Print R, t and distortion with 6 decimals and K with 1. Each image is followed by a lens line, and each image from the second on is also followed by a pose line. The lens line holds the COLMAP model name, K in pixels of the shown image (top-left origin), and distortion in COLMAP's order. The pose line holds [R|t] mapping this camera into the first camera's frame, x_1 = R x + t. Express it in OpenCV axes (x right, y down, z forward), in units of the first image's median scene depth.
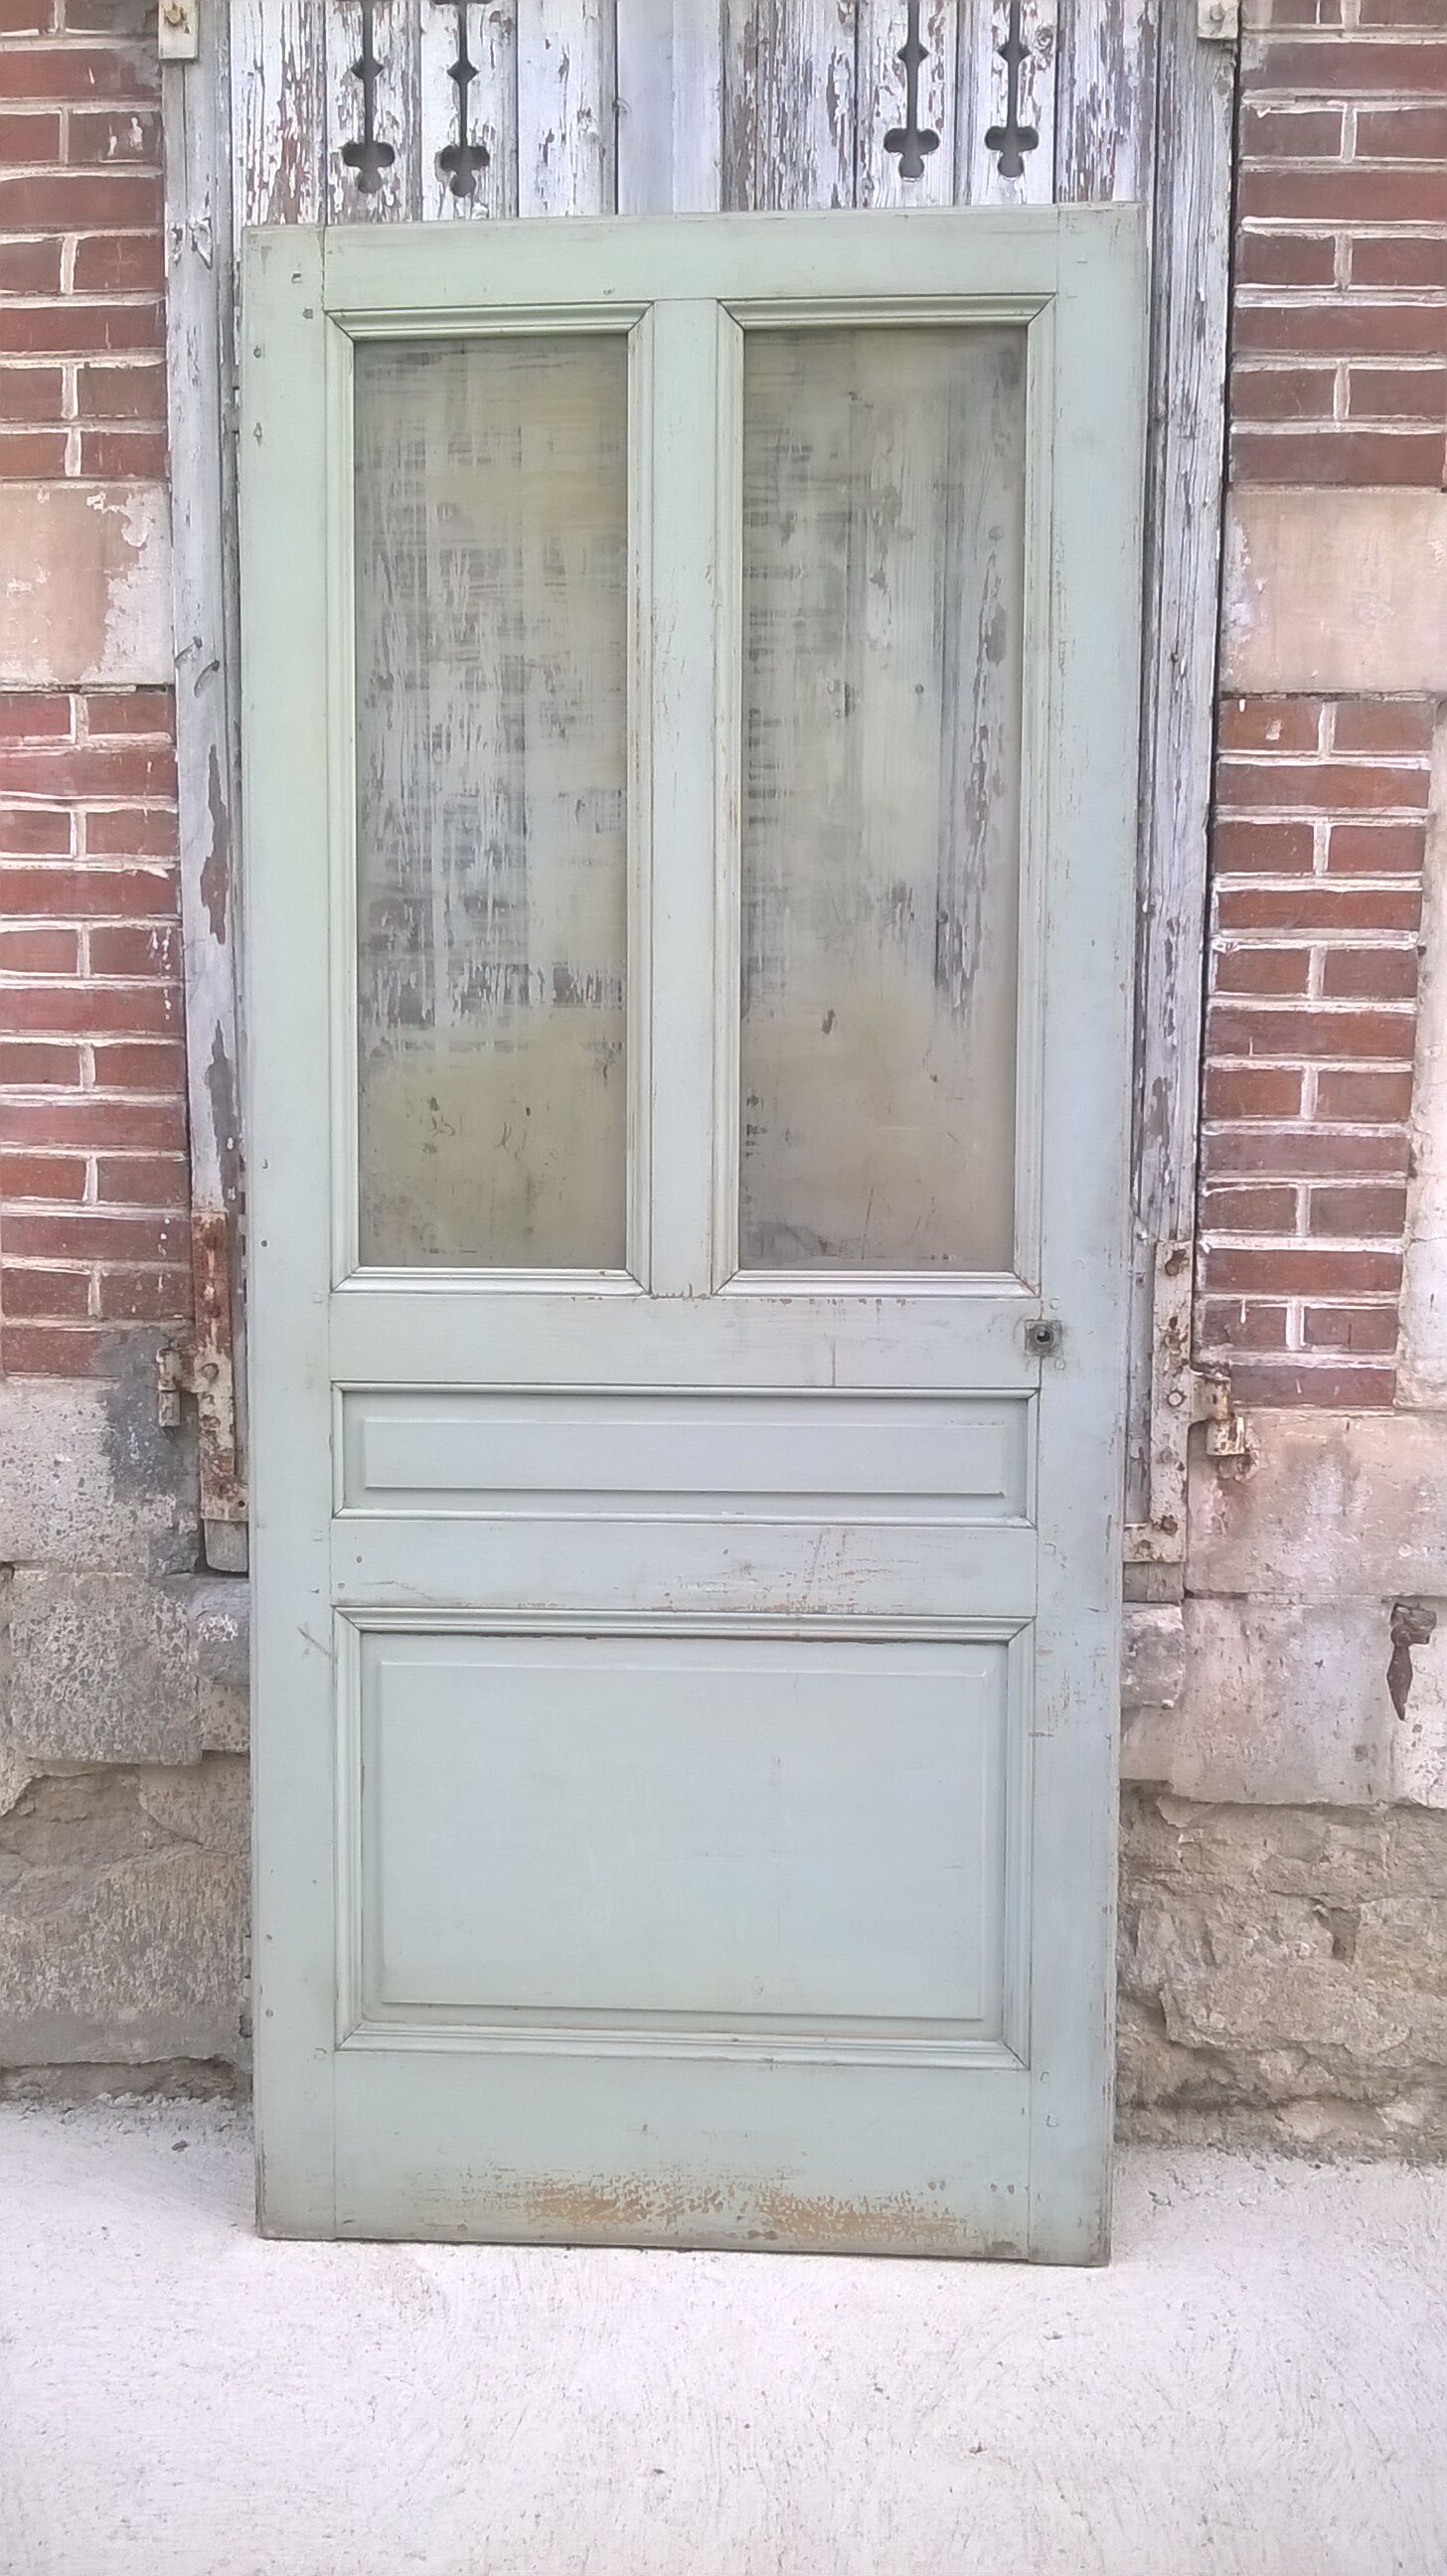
lens RADIAL K [[2282.2, 0, 739.6], [0, 2282.2, 1317.8], [0, 0, 1]] dist [0.032566, -0.163038]
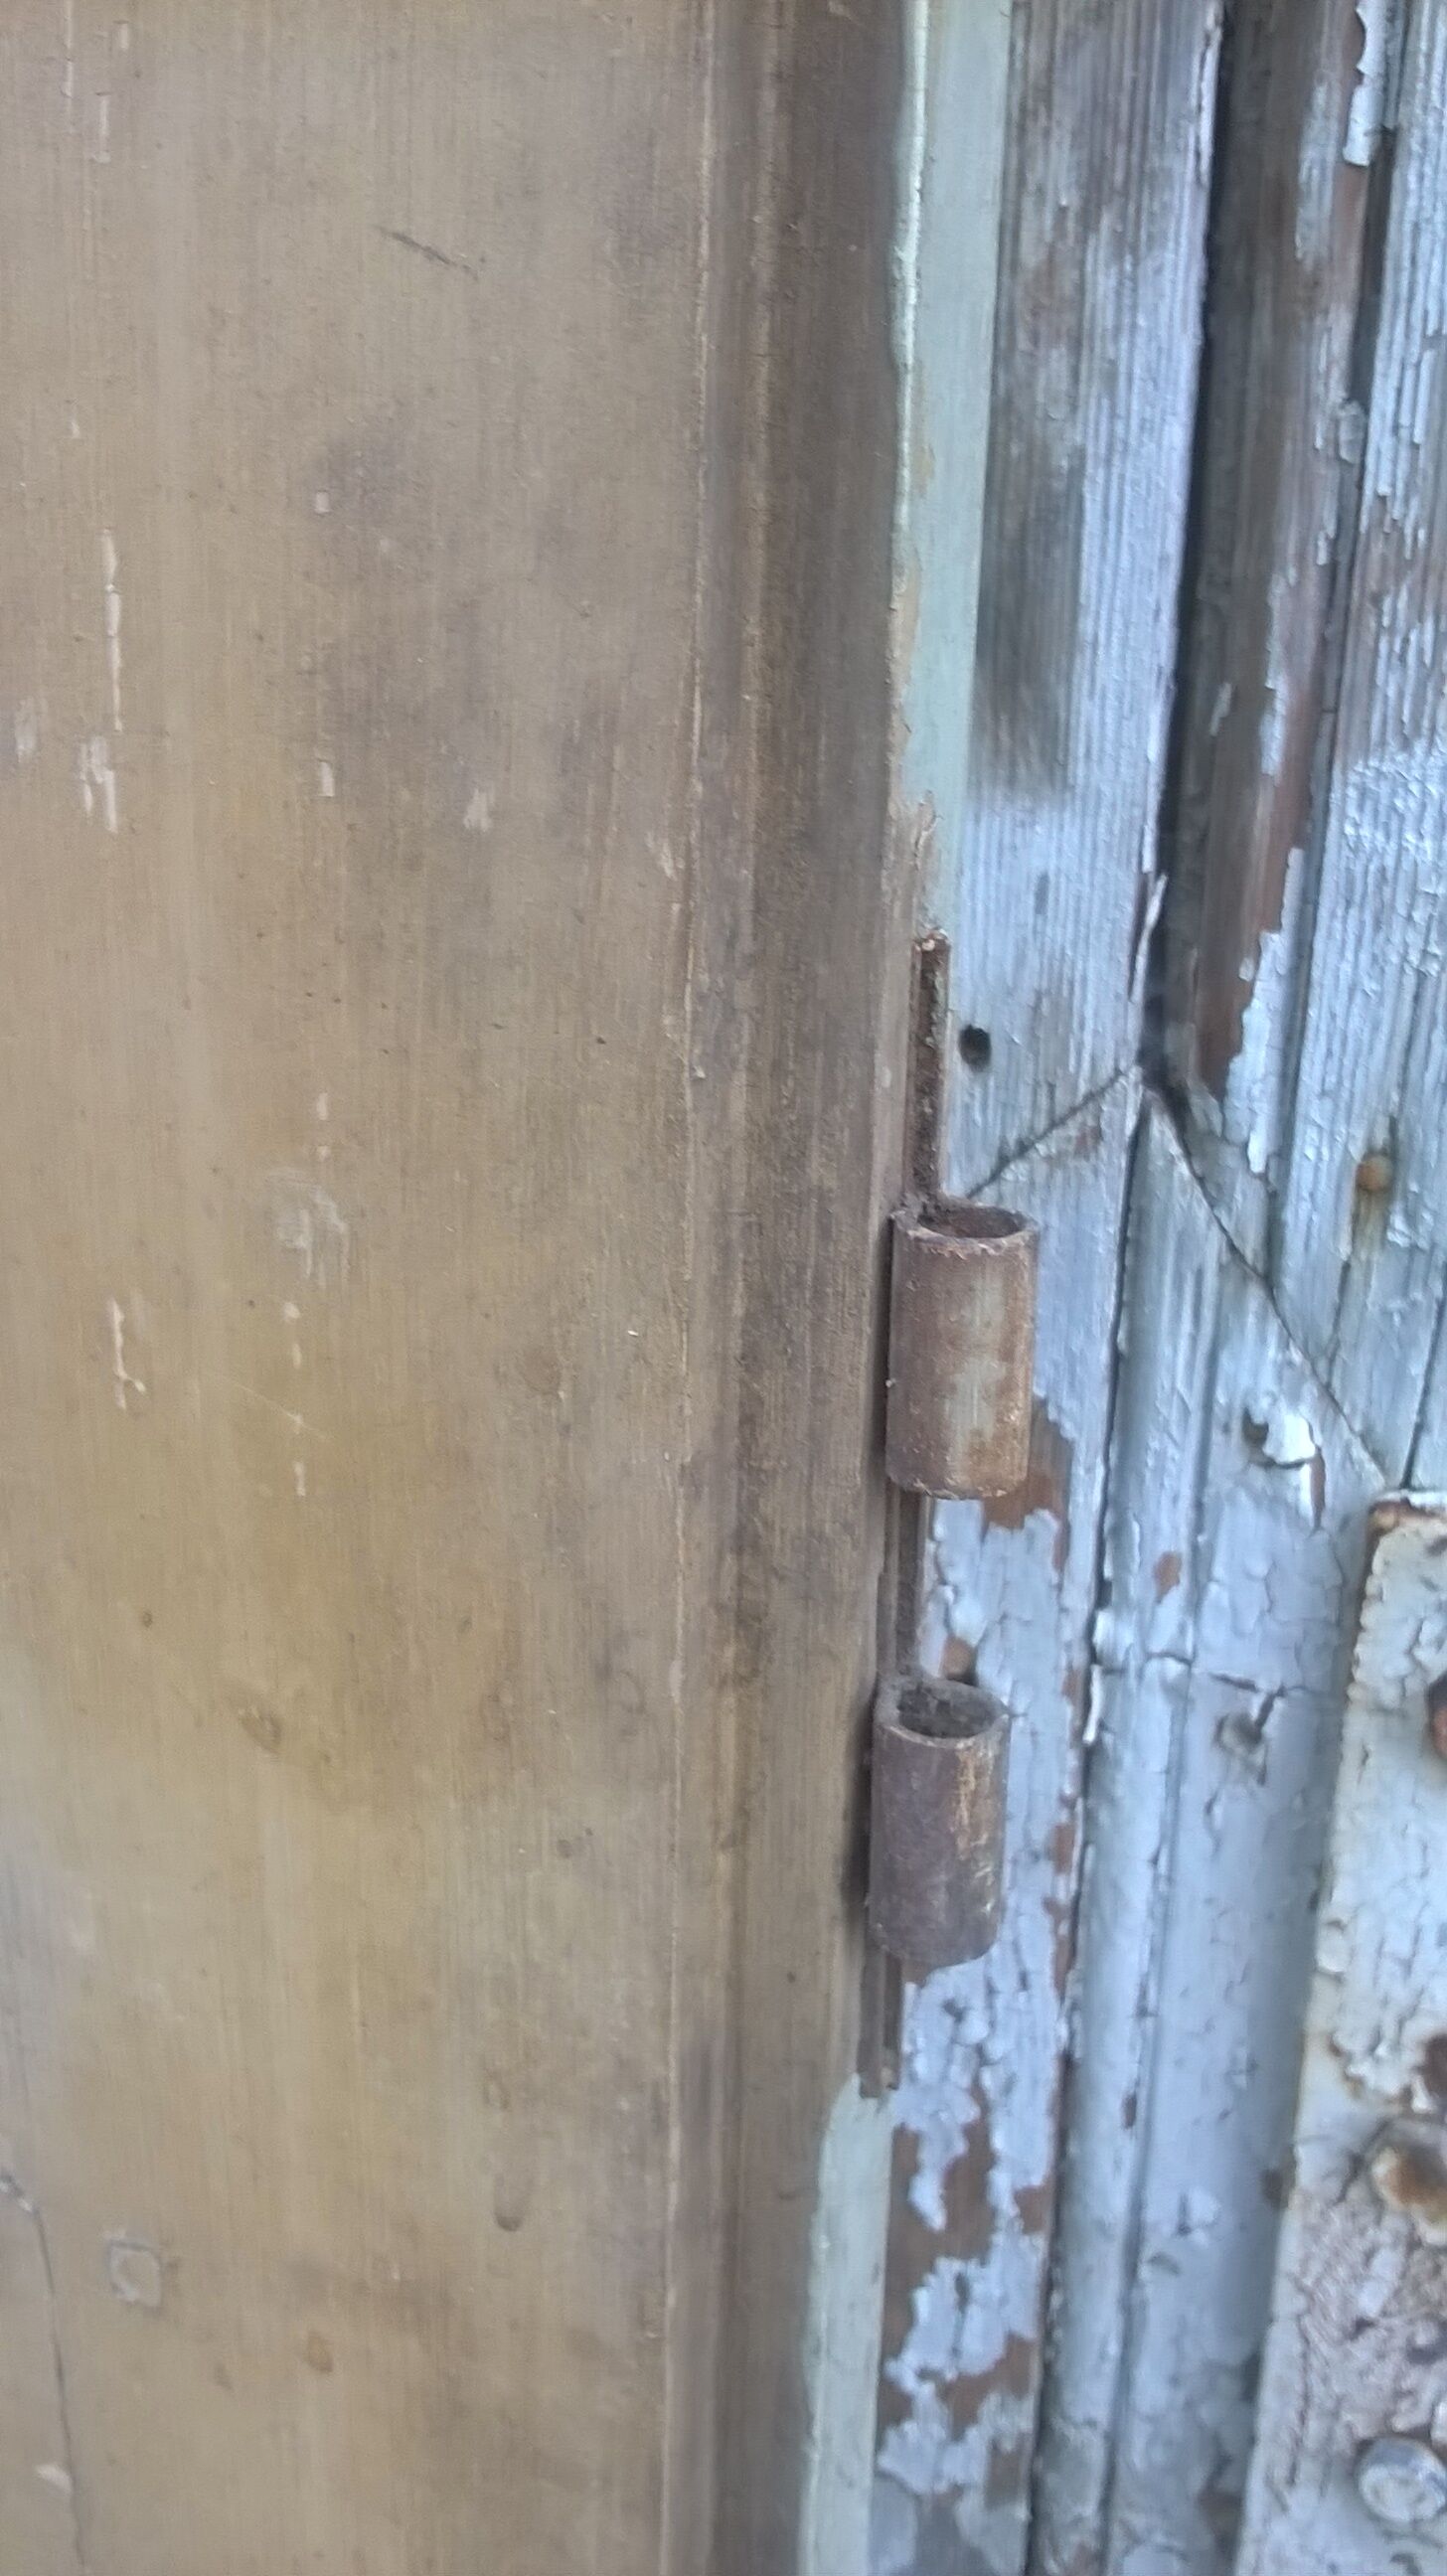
lens RADIAL K [[2282.2, 0, 710.7], [0, 2282.2, 1293.2], [0, 0, 1]] dist [0.032566, -0.163038]
pose [[0.931680, 0.135906, -0.336900, 0.193602], [-0.044107, 0.962843, 0.266437, -0.078409], [0.360592, -0.233375, 0.903056, 0.897497]]
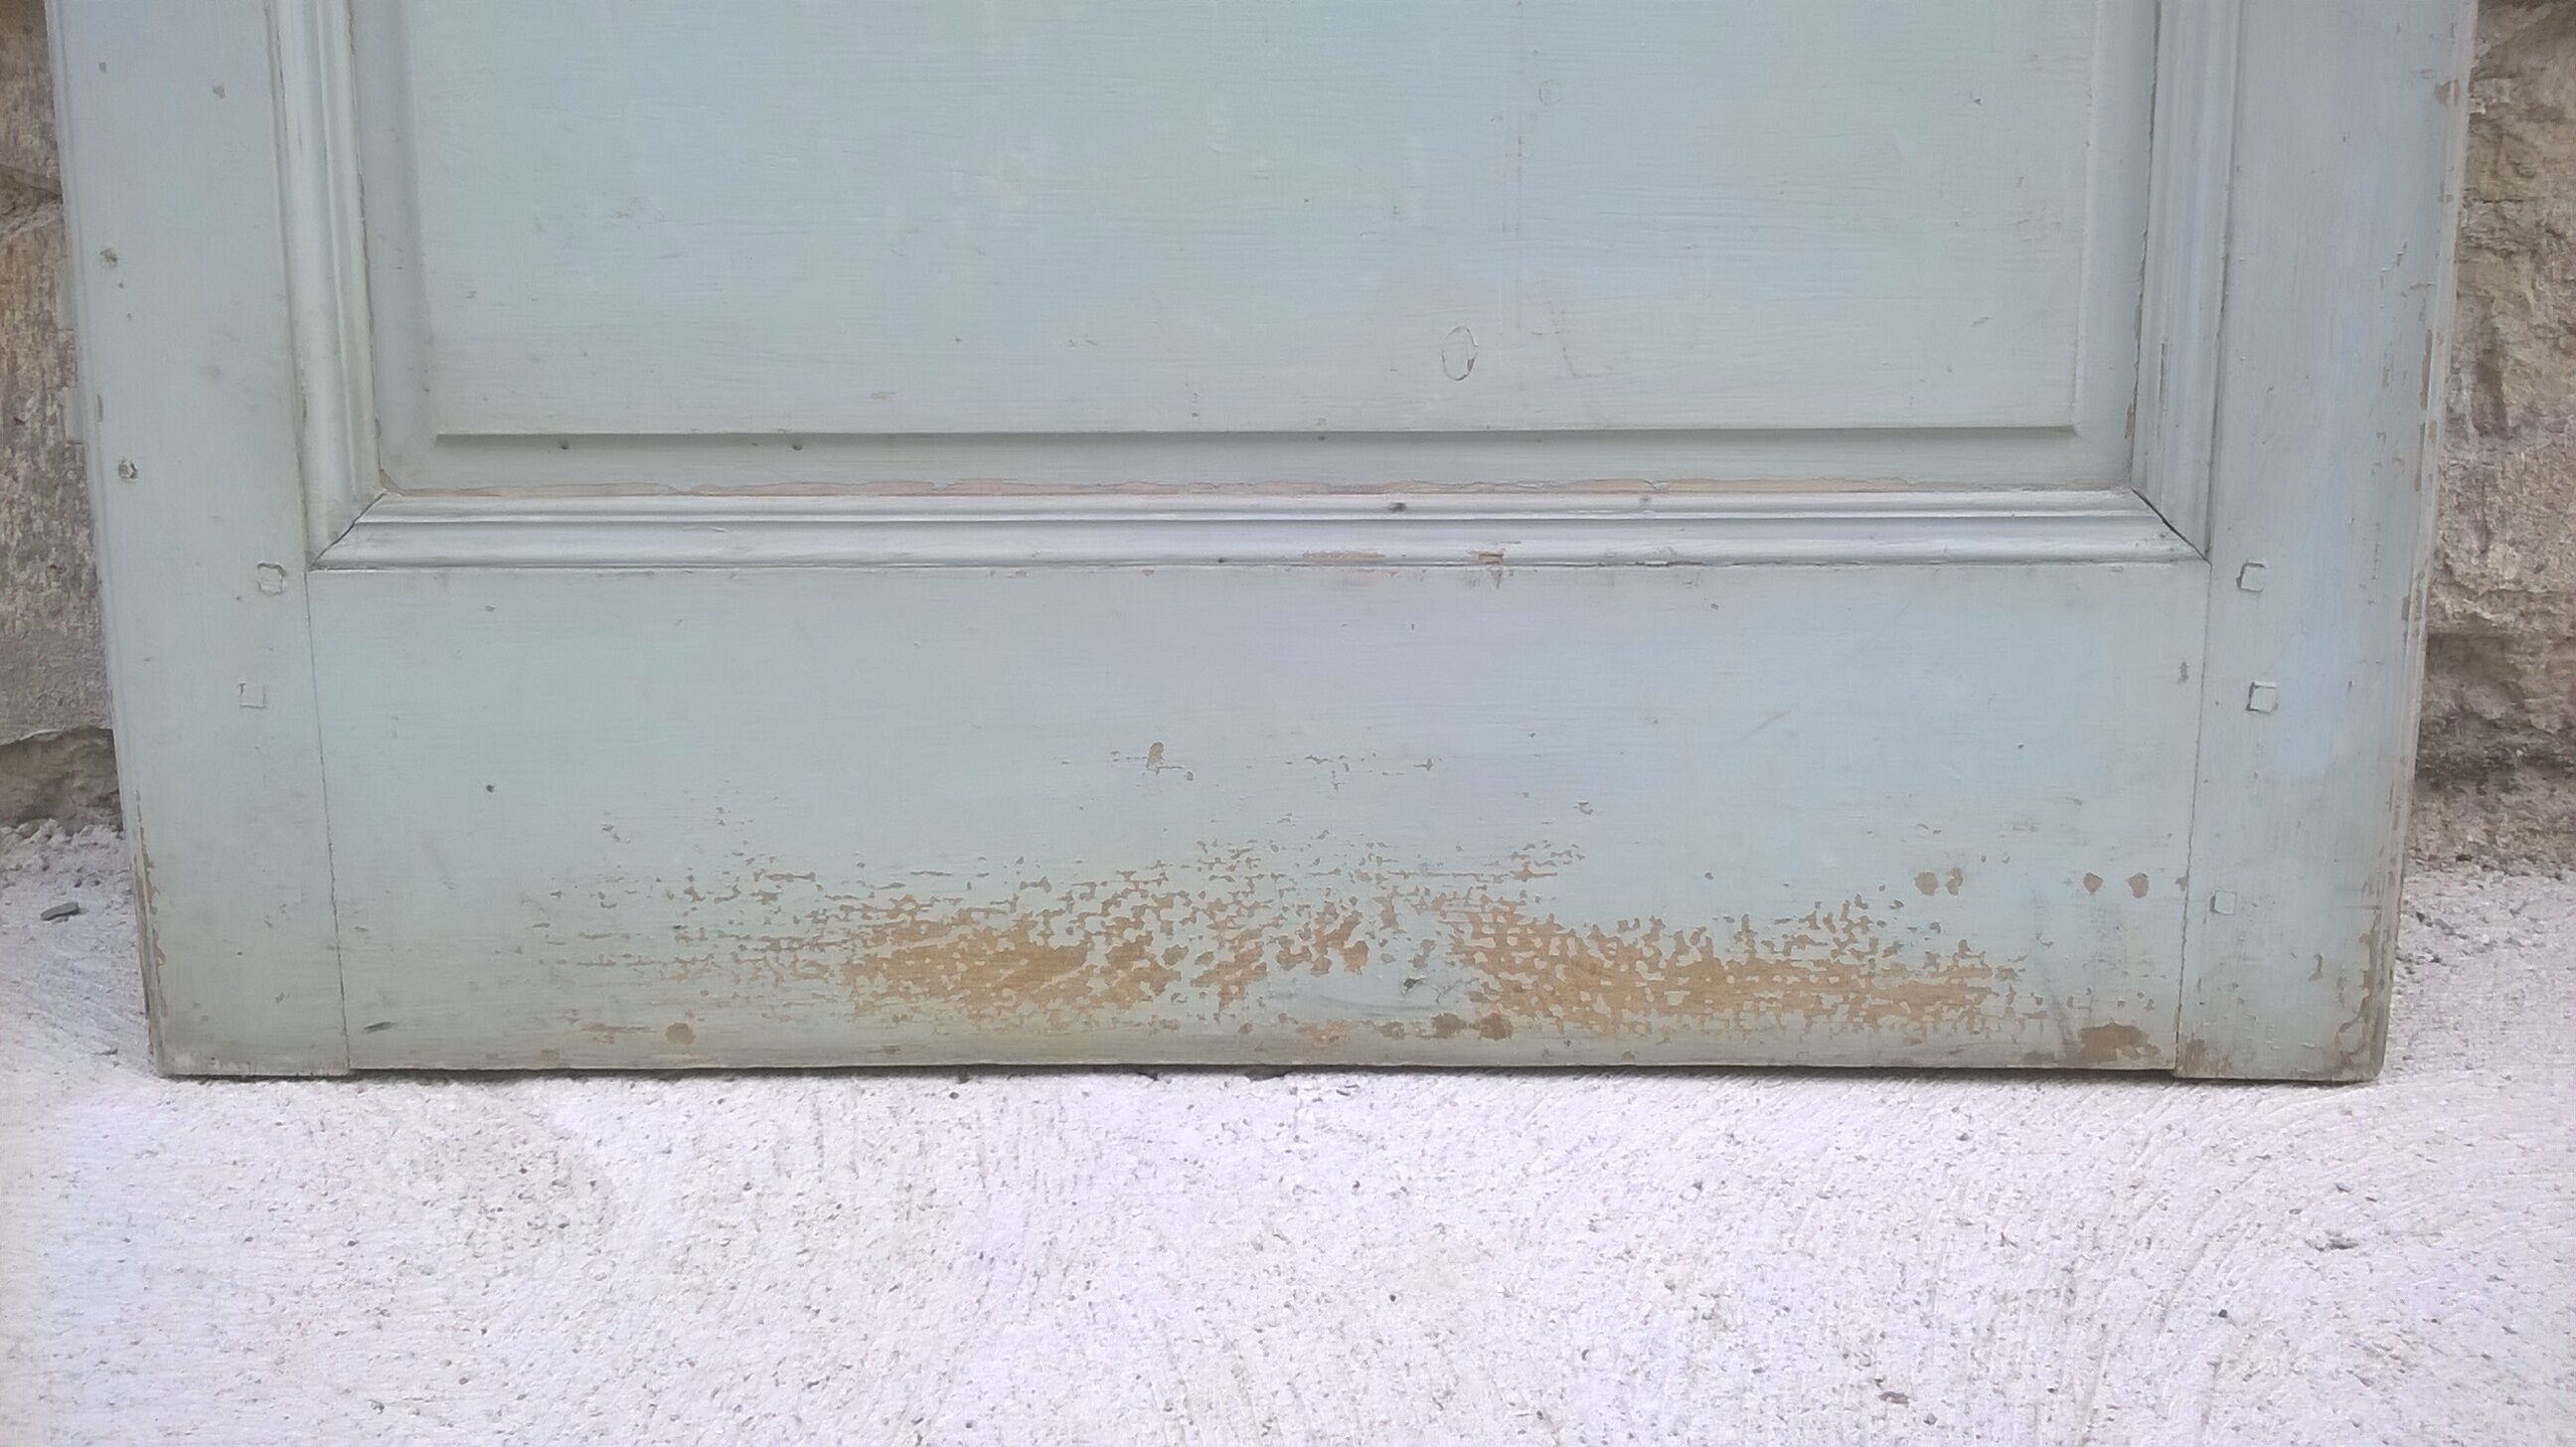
lens RADIAL K [[2282.2, 0, 1319.5], [0, 2282.2, 730.0], [0, 0, 1]] dist [0.032566, -0.163038]
pose [[0.999295, -0.016891, 0.033532, -0.027596], [0.012504, 0.991825, 0.126989, 0.307833], [-0.035403, -0.126480, 0.991337, 0.638922]]
